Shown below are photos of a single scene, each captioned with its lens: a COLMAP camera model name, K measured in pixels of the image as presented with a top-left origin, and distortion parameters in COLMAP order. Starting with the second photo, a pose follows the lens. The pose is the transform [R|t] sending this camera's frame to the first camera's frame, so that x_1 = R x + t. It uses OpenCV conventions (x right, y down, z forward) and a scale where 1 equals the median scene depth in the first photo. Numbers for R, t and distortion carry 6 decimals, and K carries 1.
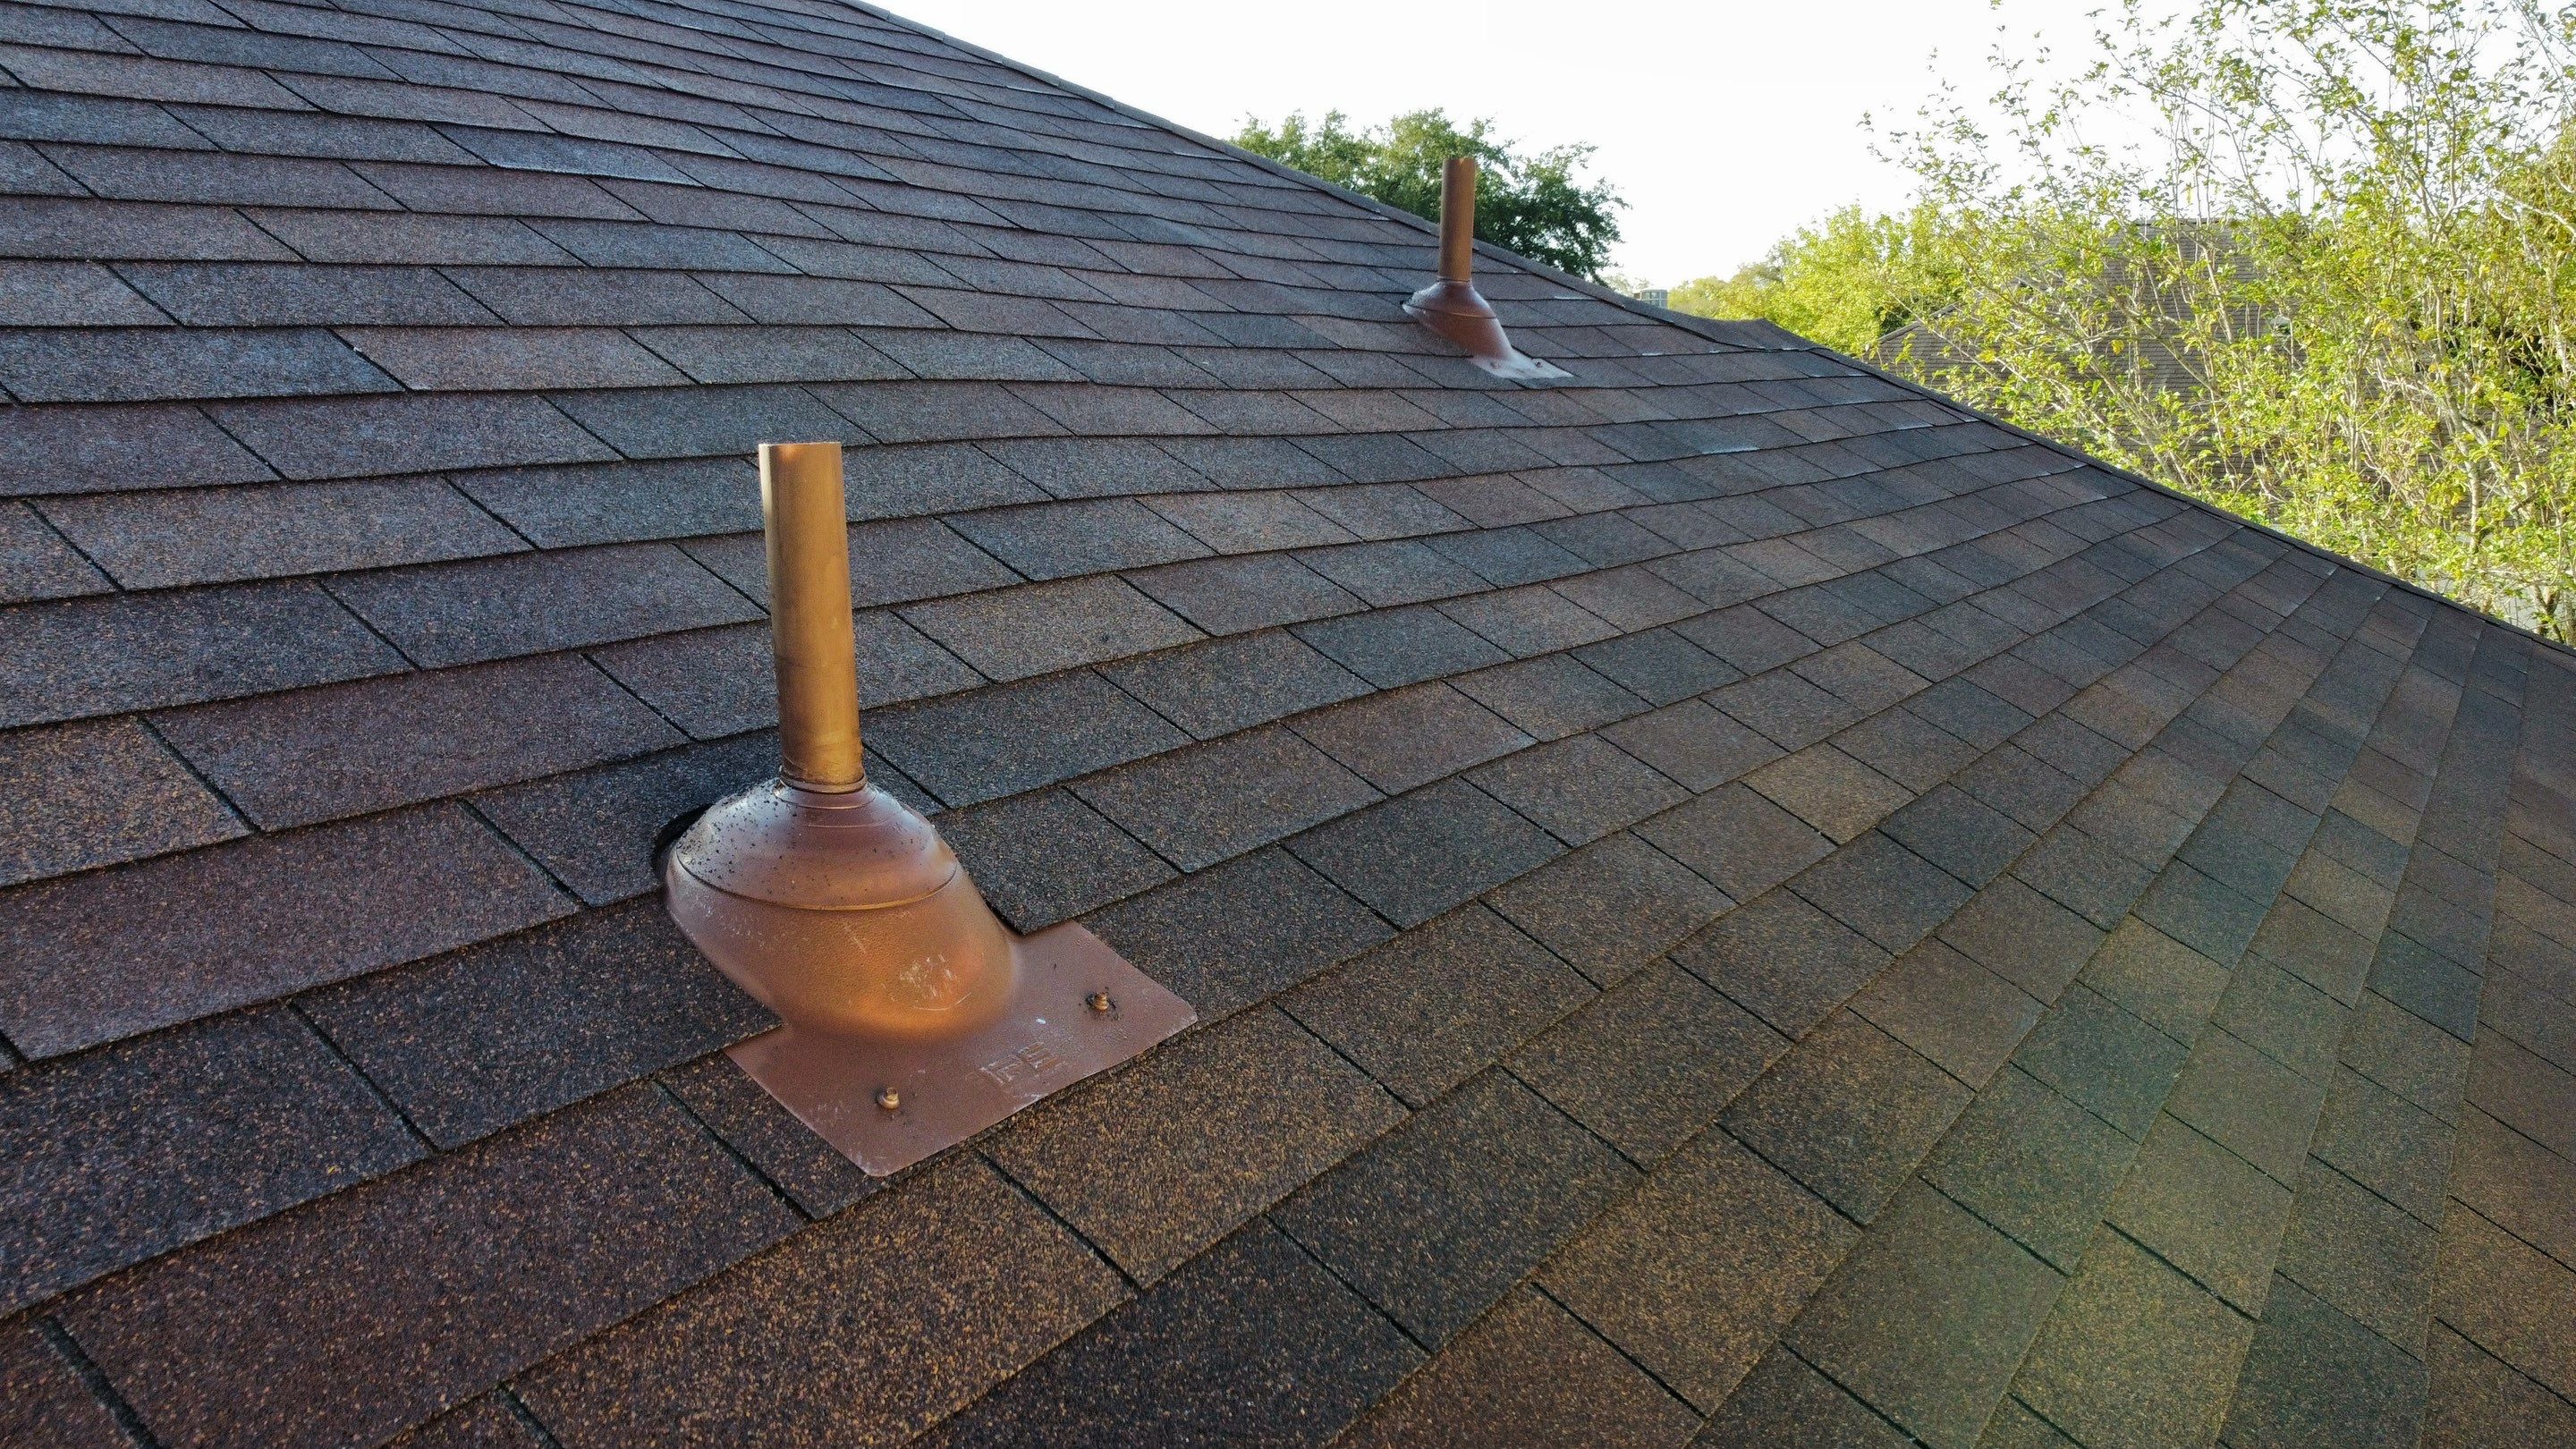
lens RADIAL K [[1950.4, 0, 1275.3], [0, 1950.4, 741.5], [0, 0, 1]] dist [0.007940, -0.017645]
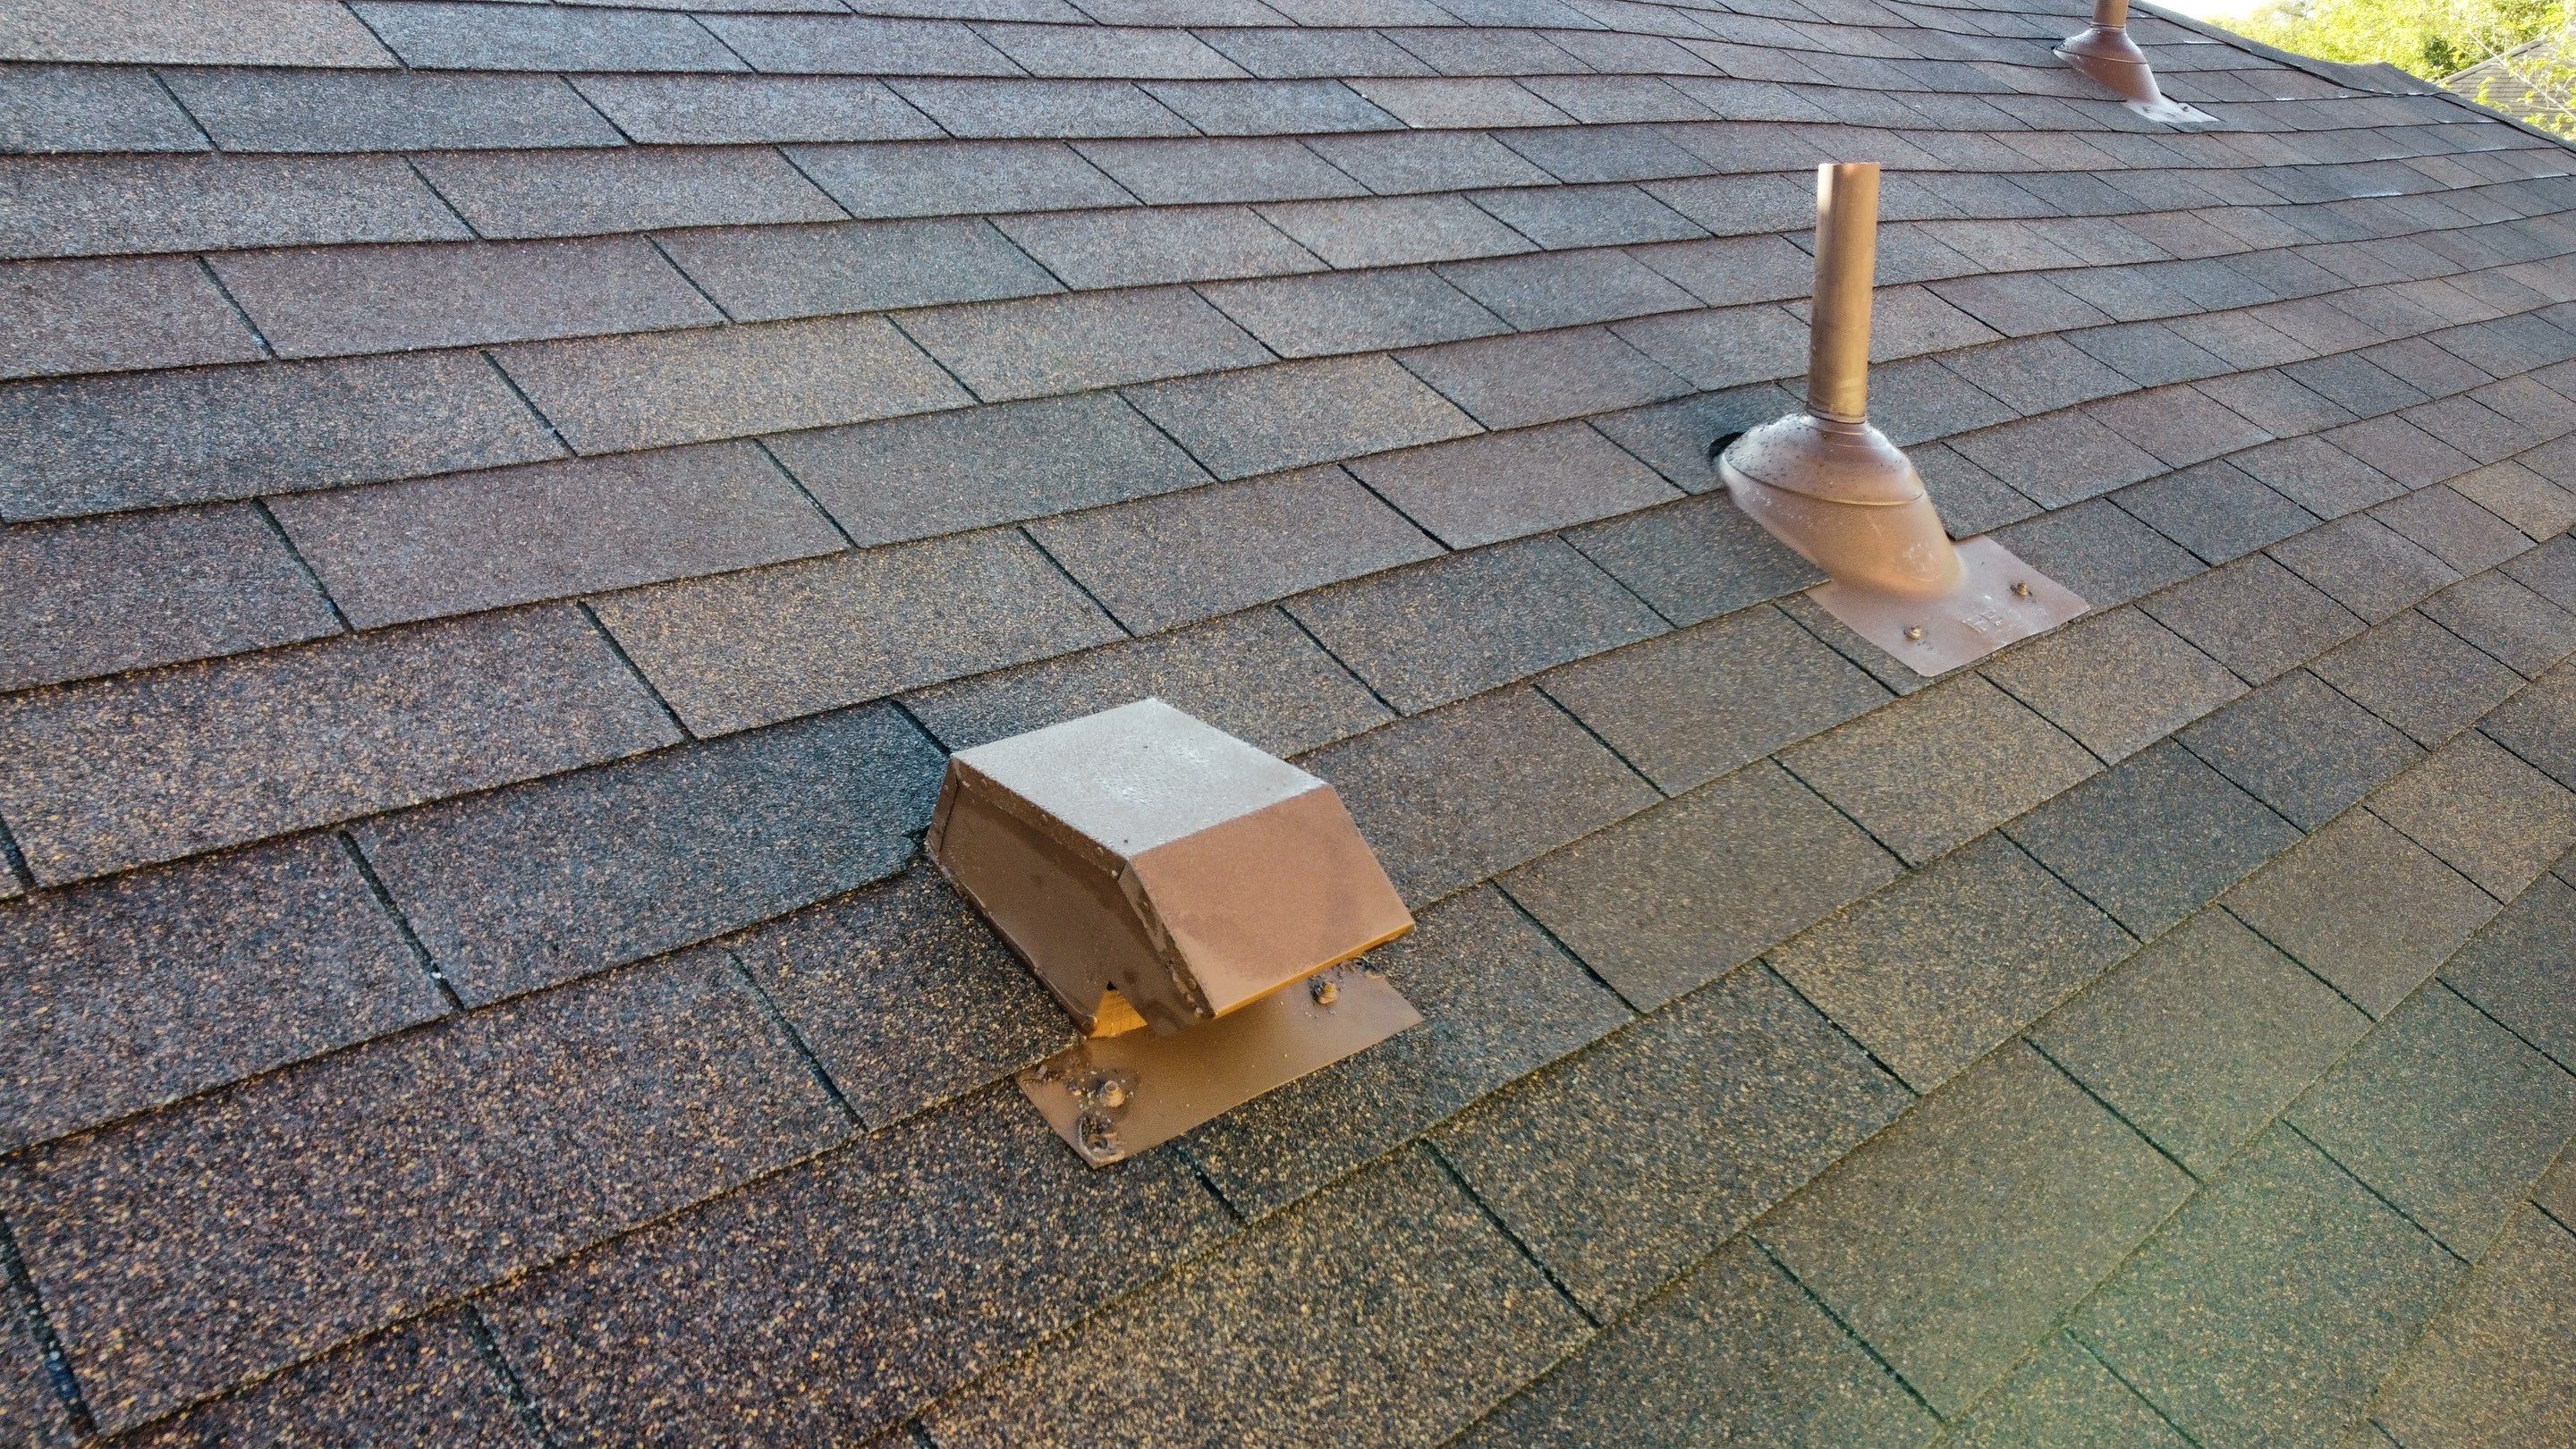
lens RADIAL K [[1950.4, 0, 1274.5], [0, 1950.4, 735.1], [0, 0, 1]] dist [0.007940, -0.017645]
pose [[0.977869, 0.062179, -0.199765, -0.253104], [-0.038327, 0.991897, 0.121124, 0.070917], [0.205677, -0.110787, 0.972329, -0.345457]]
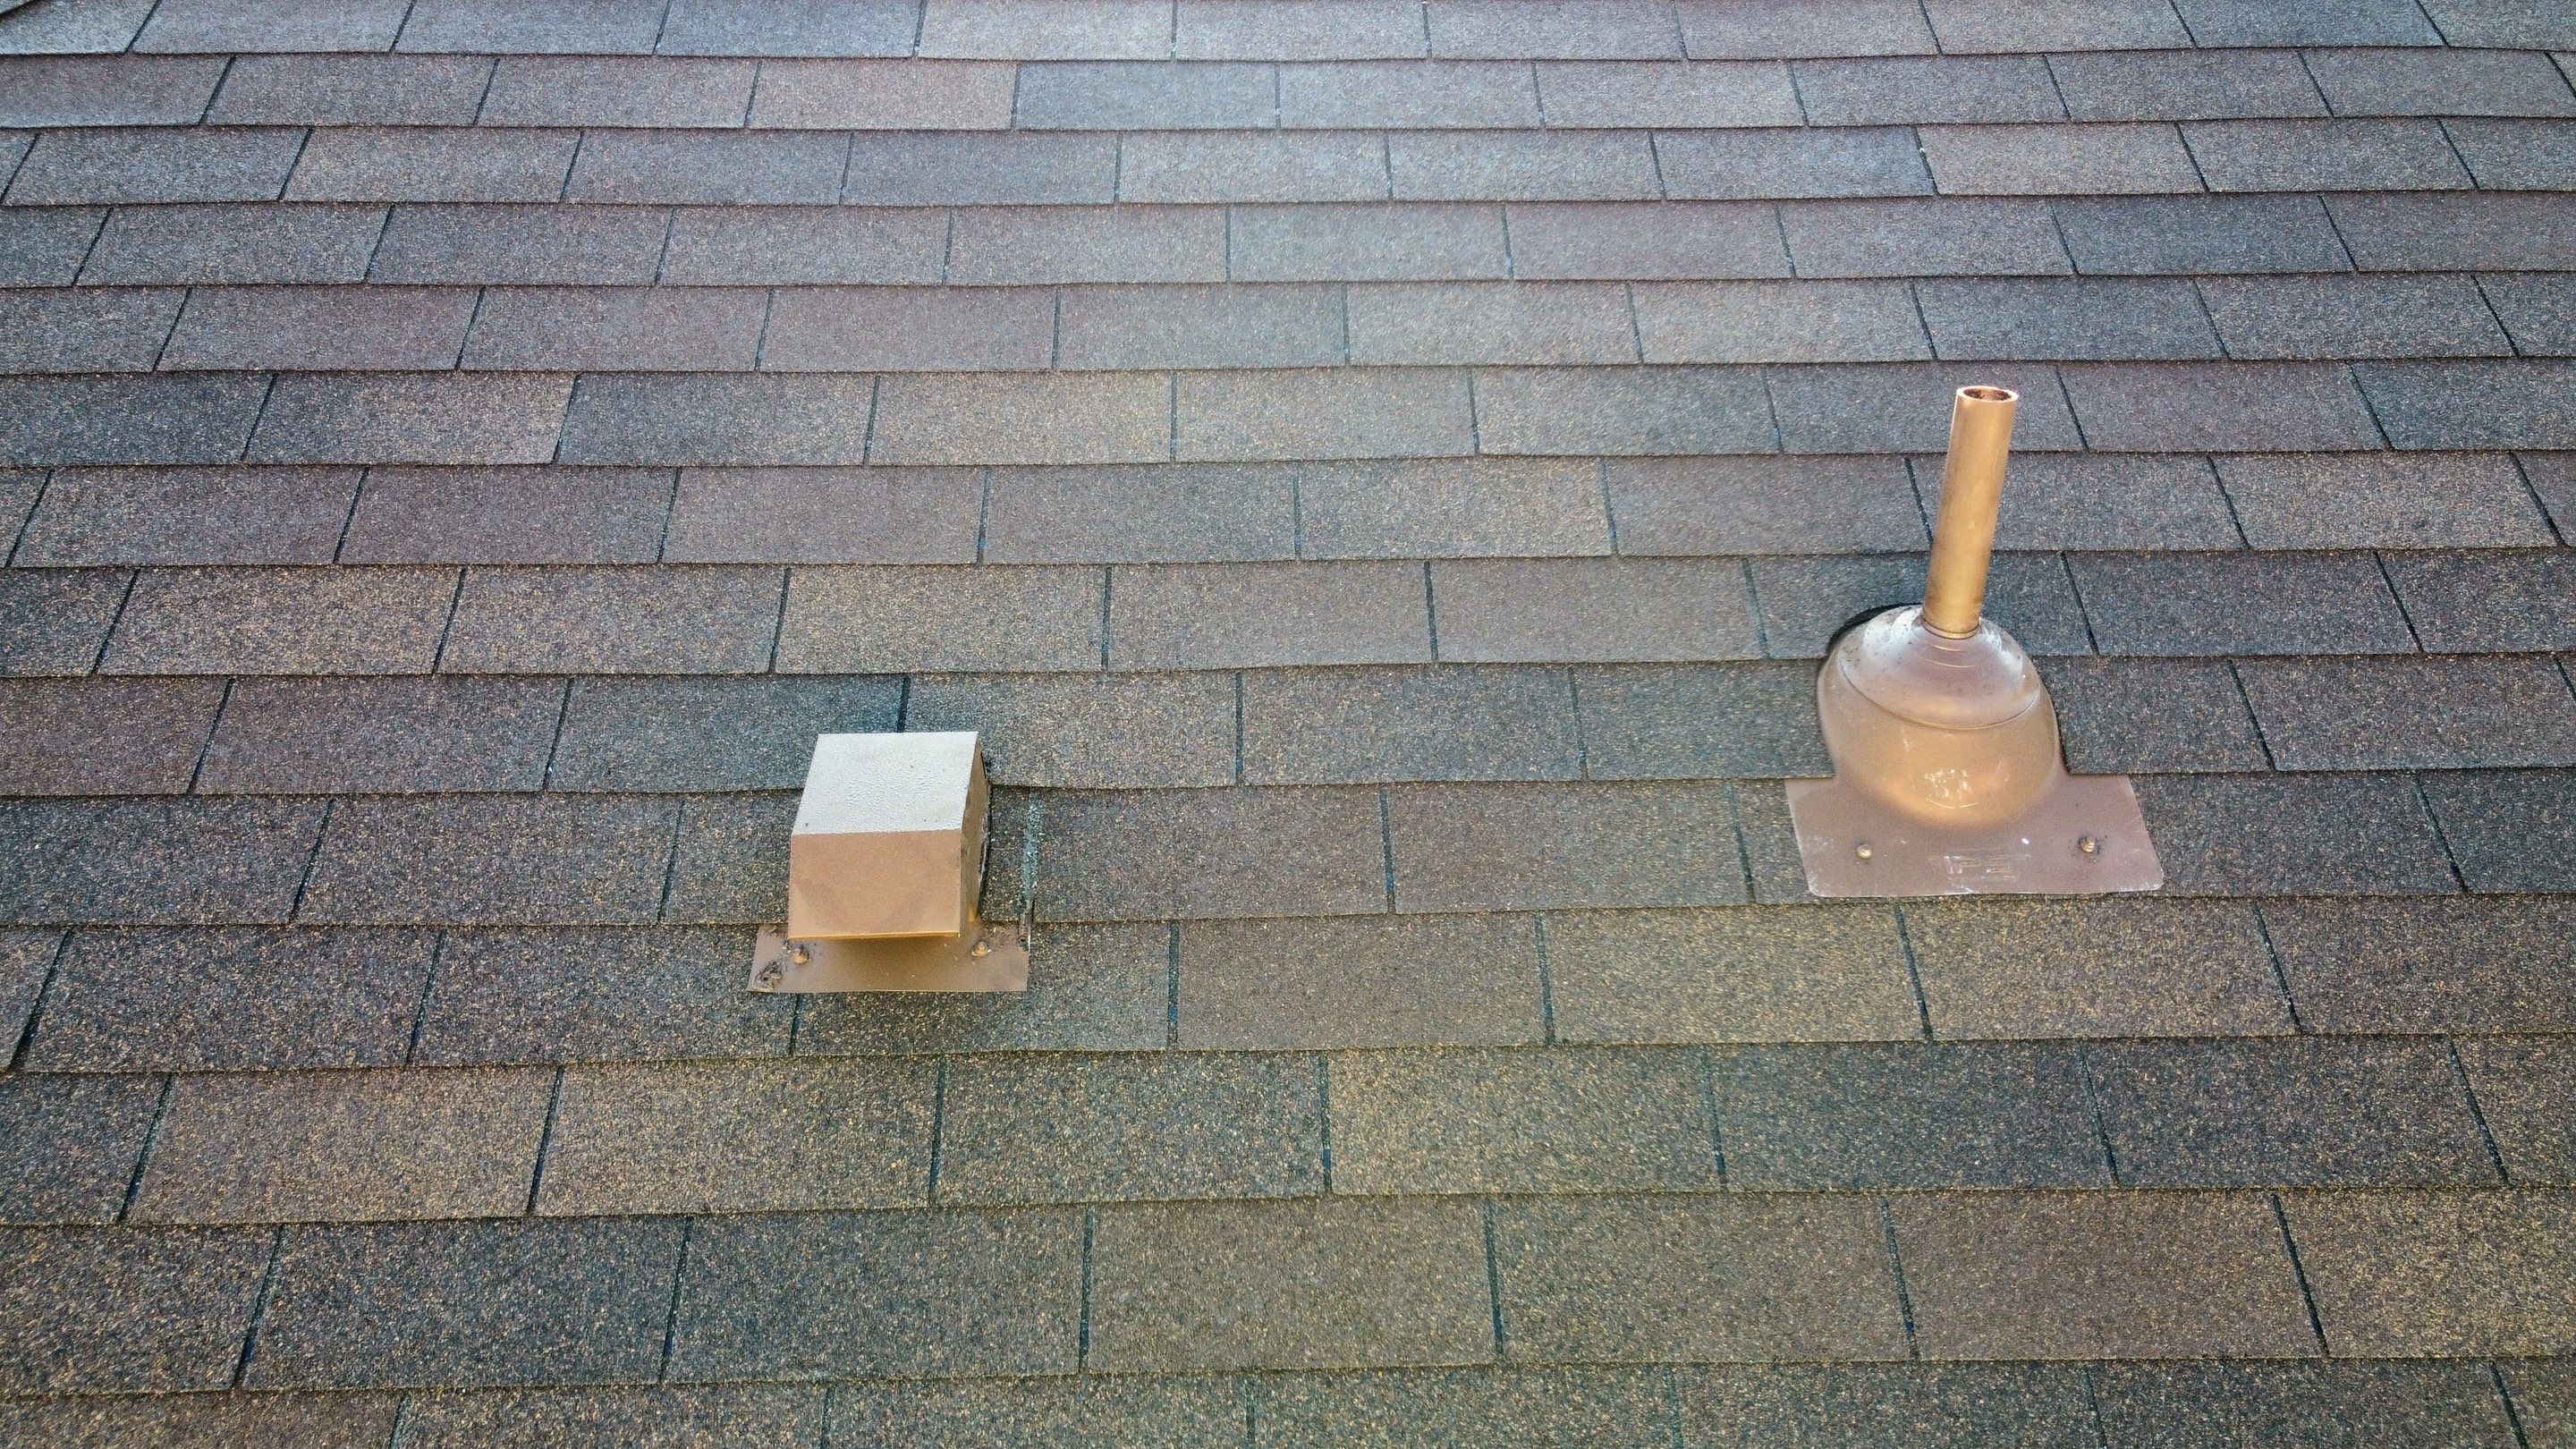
lens RADIAL K [[1950.4, 0, 1298.5], [0, 1950.4, 743.8], [0, 0, 1]] dist [0.007940, -0.017645]
pose [[0.566057, 0.394938, -0.723604, 0.432800], [-0.158056, 0.913481, 0.374929, -0.275064], [0.809072, -0.097861, 0.579504, -0.165110]]
